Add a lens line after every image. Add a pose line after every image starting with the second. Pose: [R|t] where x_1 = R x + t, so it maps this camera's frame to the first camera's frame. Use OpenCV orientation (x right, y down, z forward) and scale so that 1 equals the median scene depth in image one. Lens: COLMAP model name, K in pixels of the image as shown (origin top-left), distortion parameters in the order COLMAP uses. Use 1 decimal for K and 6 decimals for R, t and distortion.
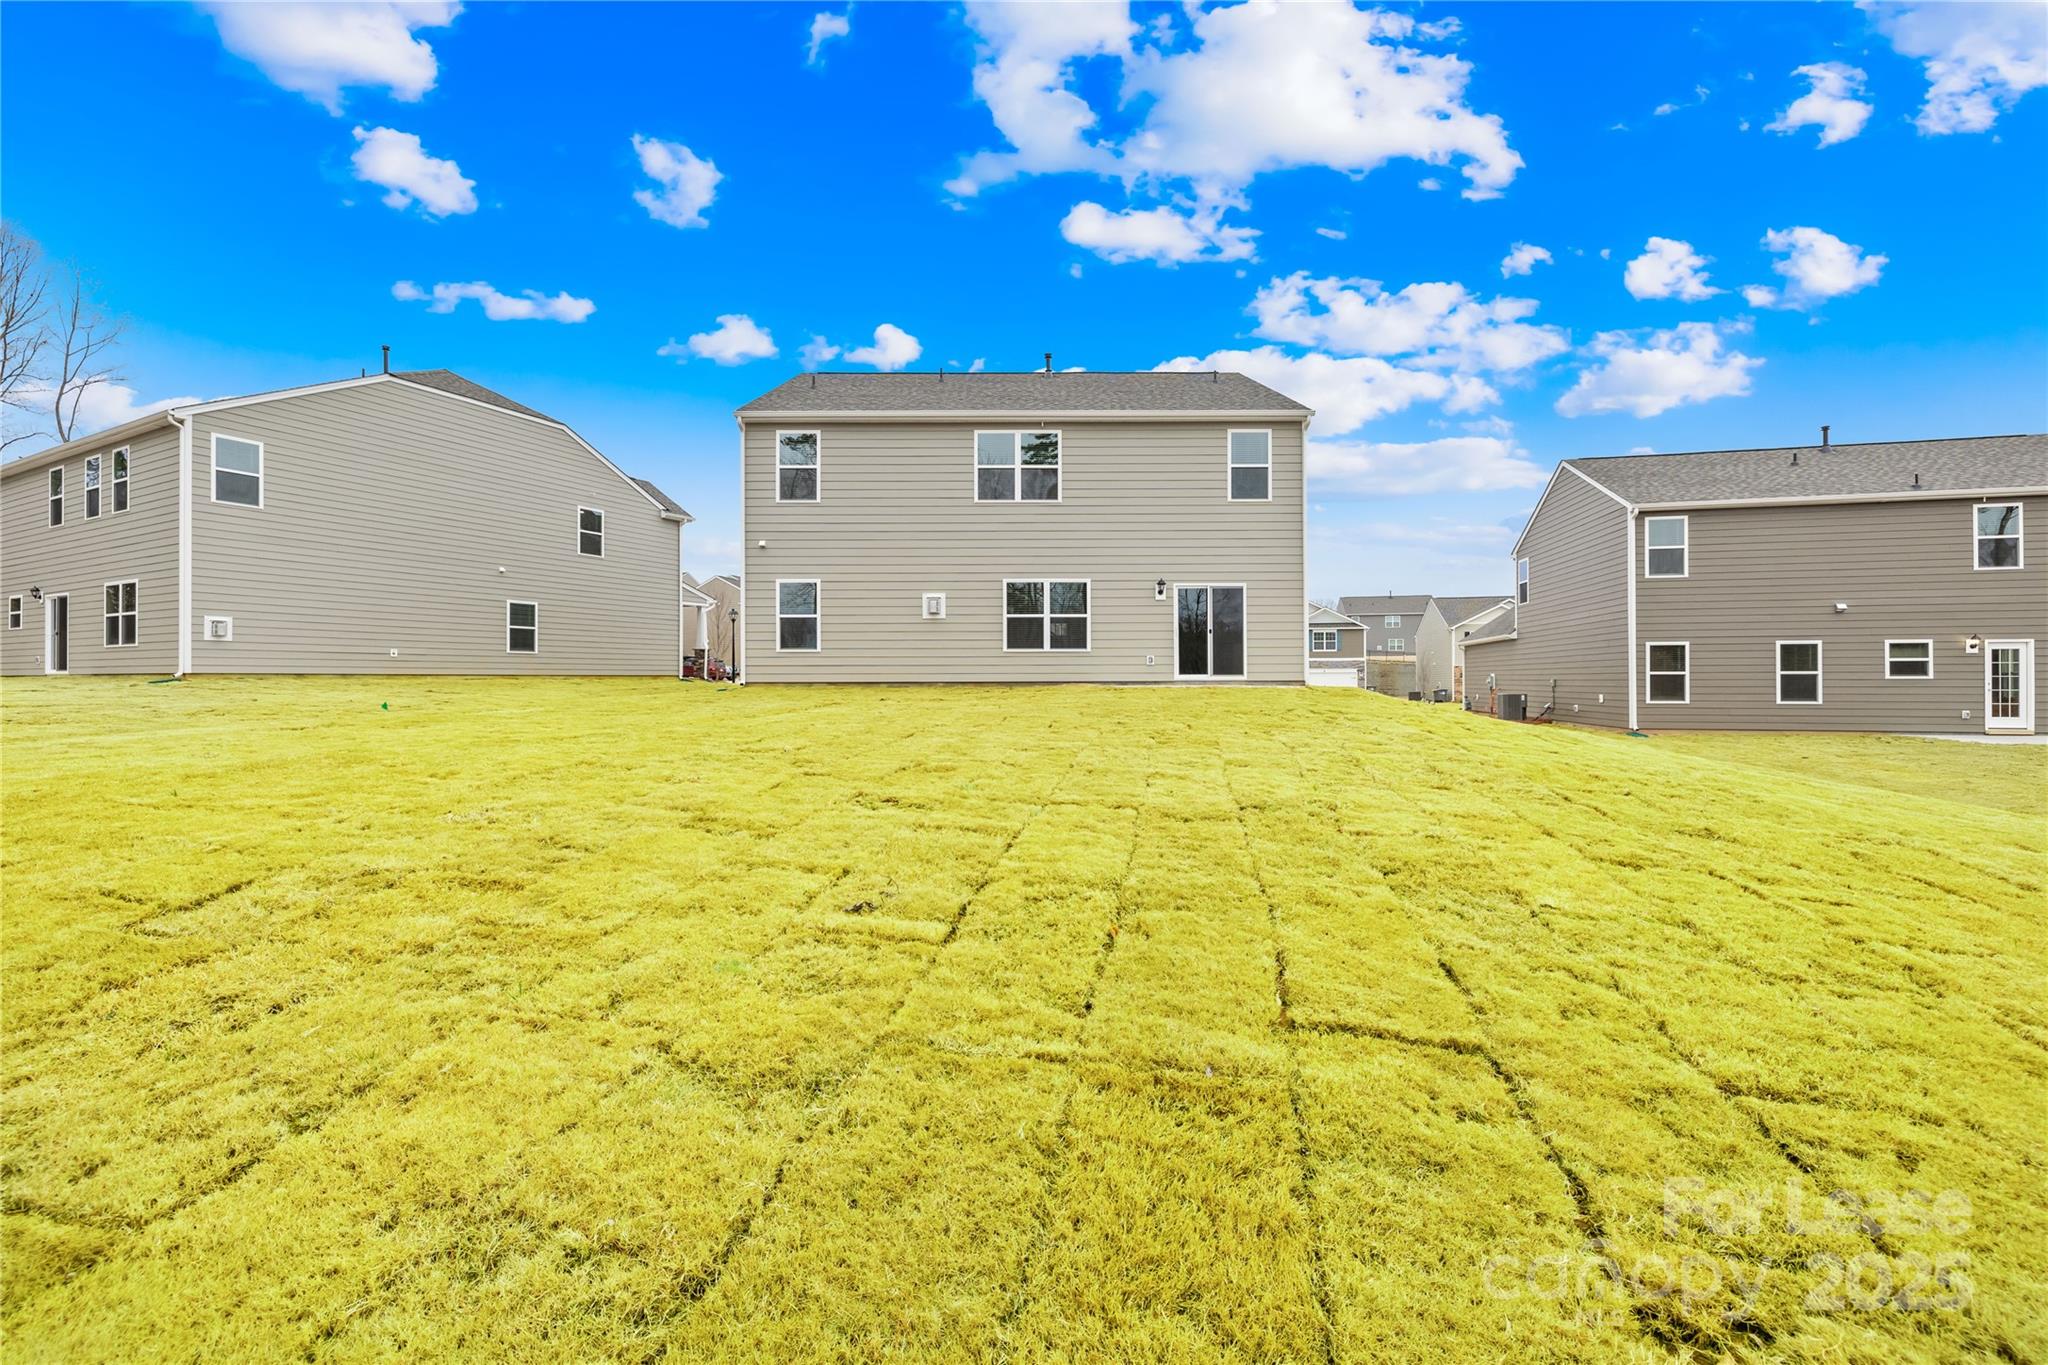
lens RADIAL K [[863.2, 0, 1024.0], [0, 863.2, 682.5], [0, 0, 1]] dist [0.003222, 0.000179]
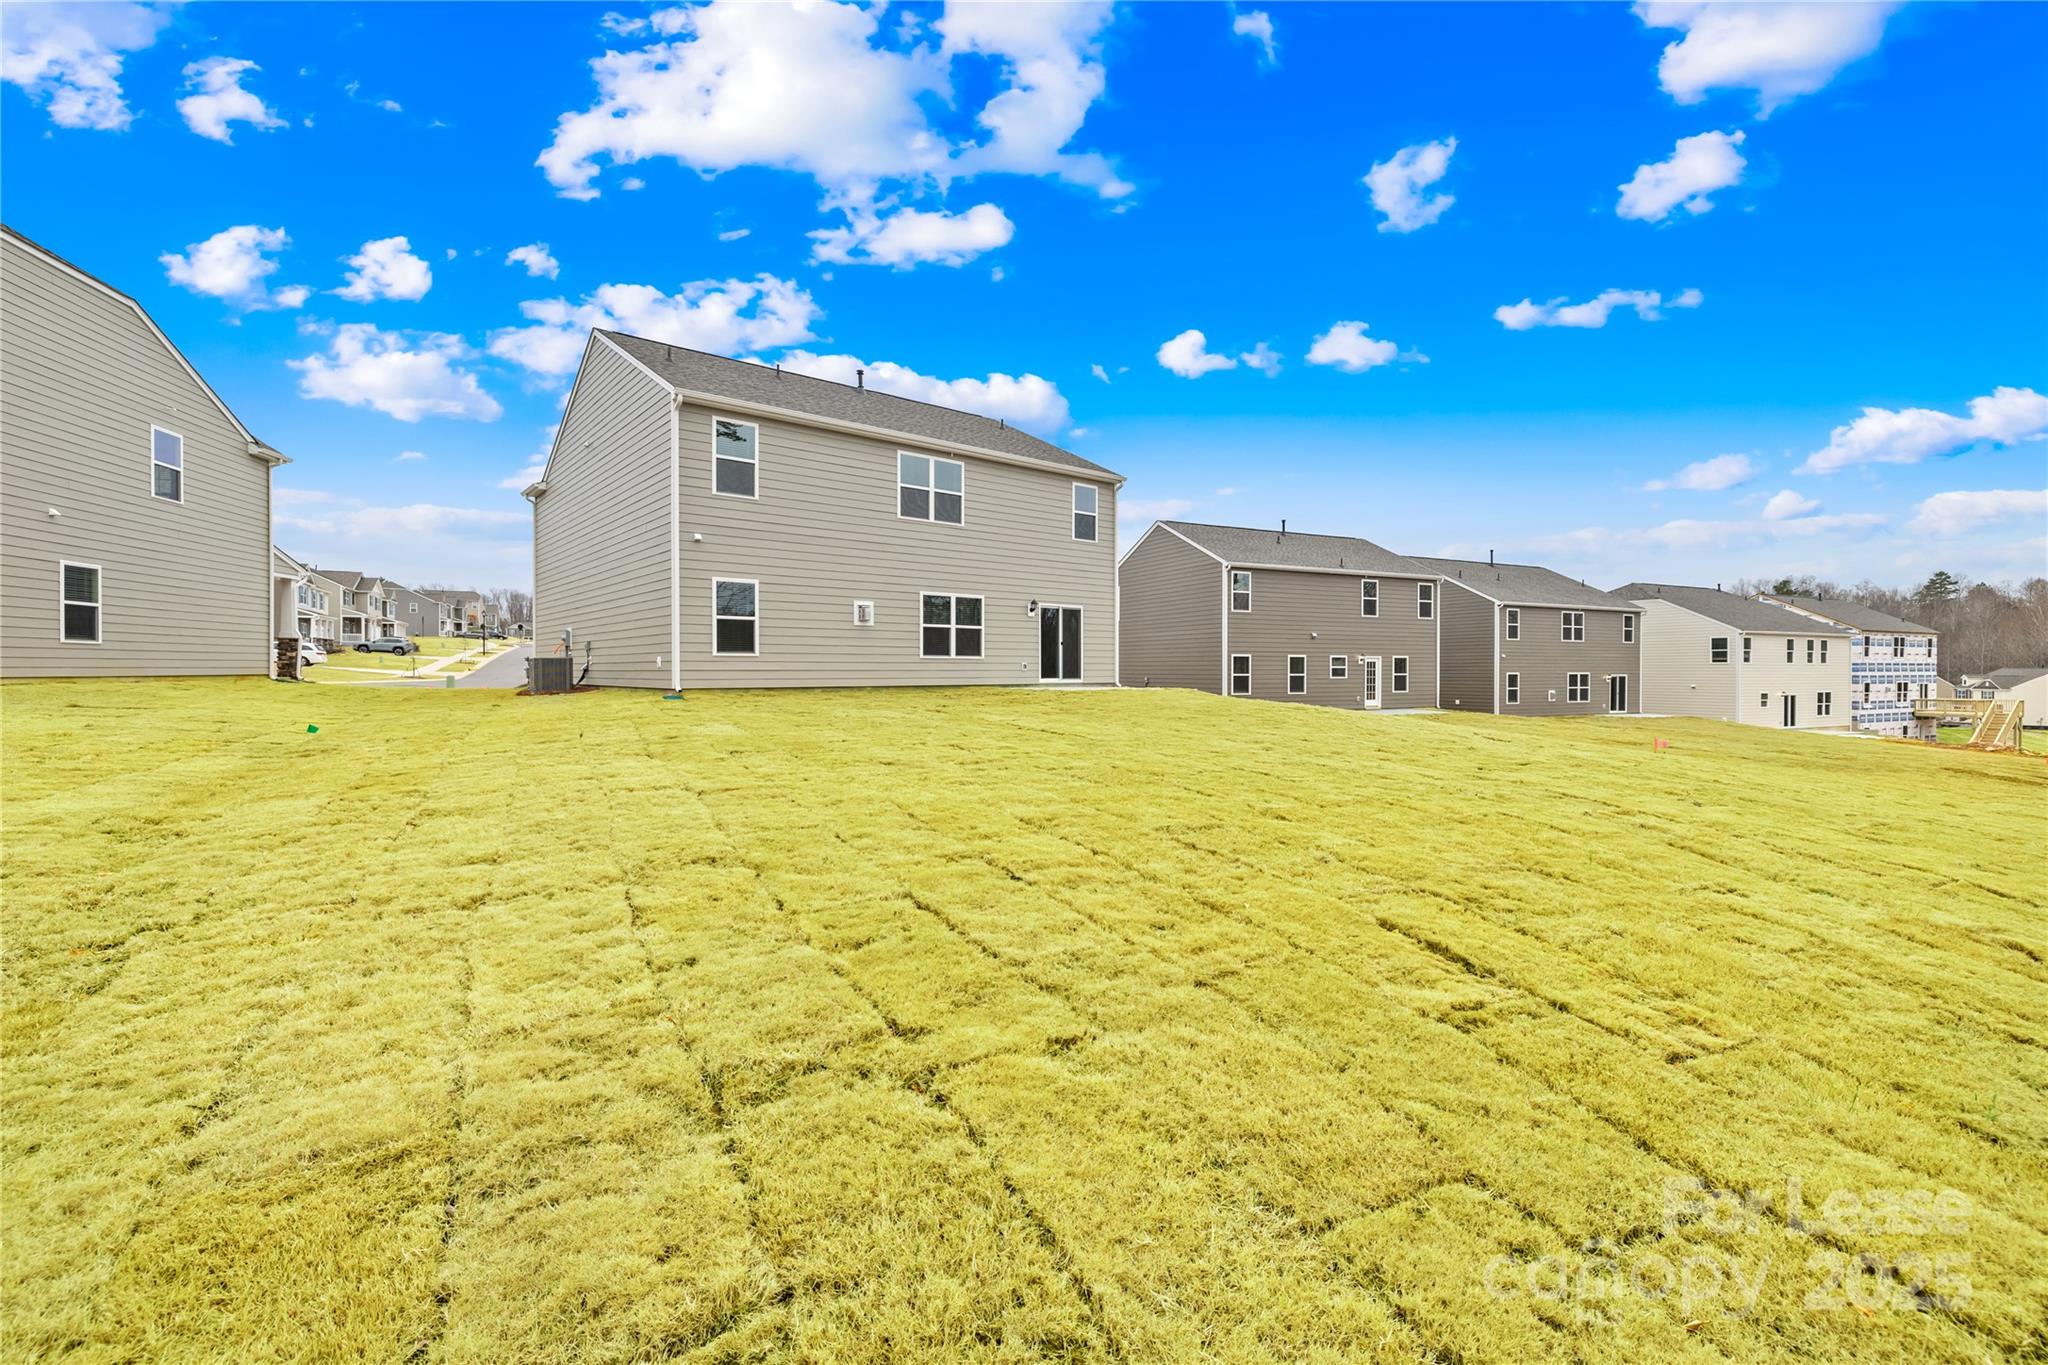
lens RADIAL K [[863.2, 0, 1024.0], [0, 863.2, 682.5], [0, 0, 1]] dist [0.003222, 0.000179]
pose [[0.780012, -0.006506, 0.625731, -0.601304], [-0.000878, 0.999934, 0.011491, -0.017348], [-0.625764, -0.009513, 0.779954, 0.067829]]
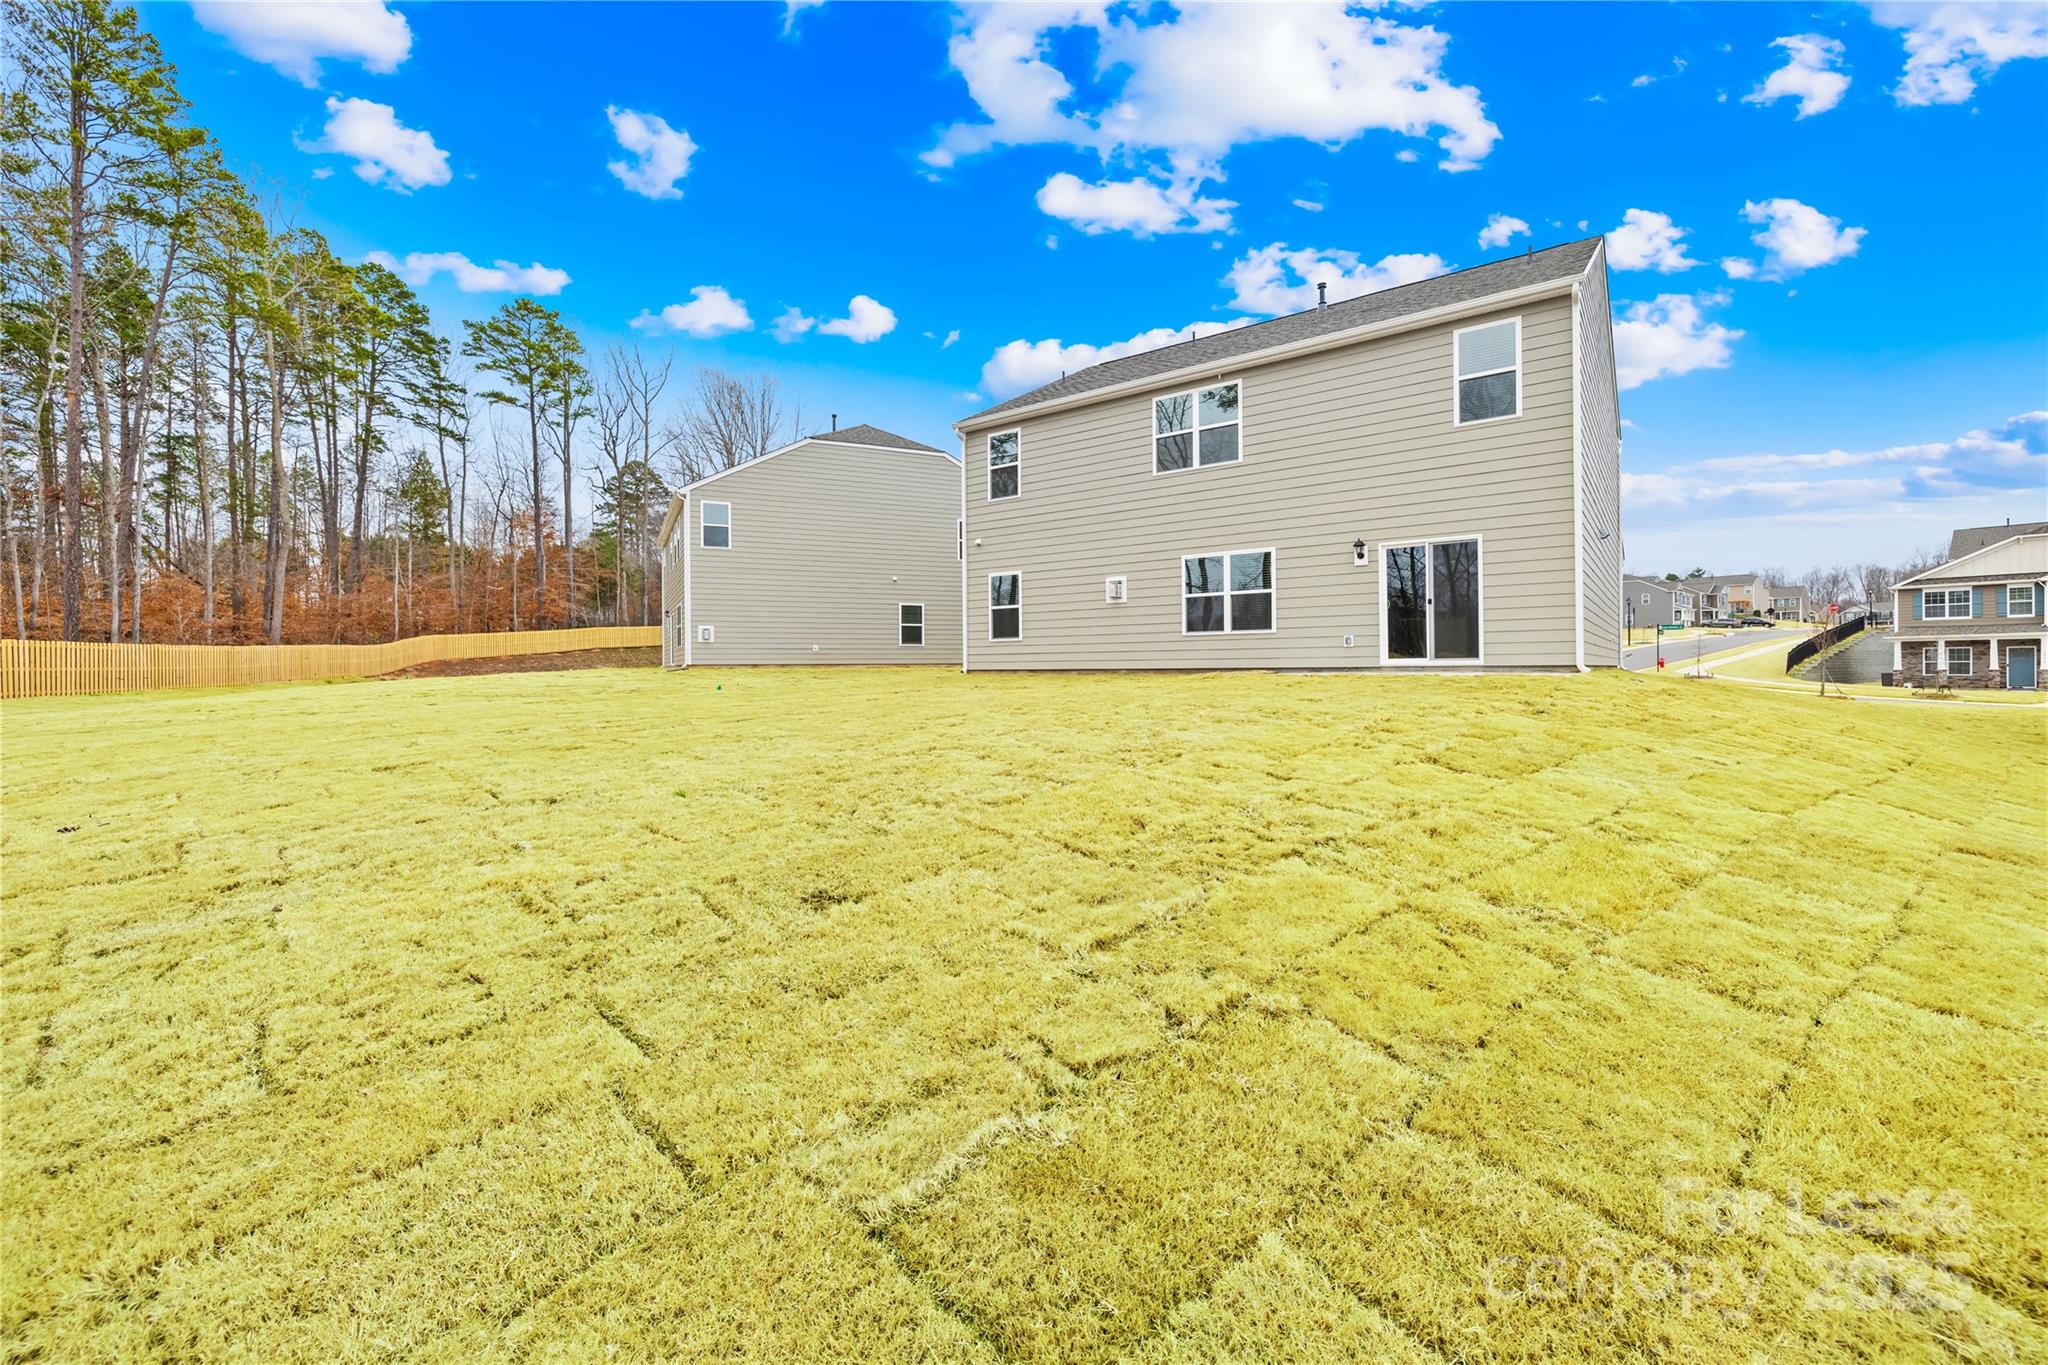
lens RADIAL K [[863.2, 0, 1024.0], [0, 863.2, 682.5], [0, 0, 1]] dist [0.003222, 0.000179]
pose [[0.795586, 0.005921, -0.605812, 0.395378], [0.004592, 0.999865, 0.015803, -0.001111], [0.605824, -0.015355, 0.795451, 0.169790]]
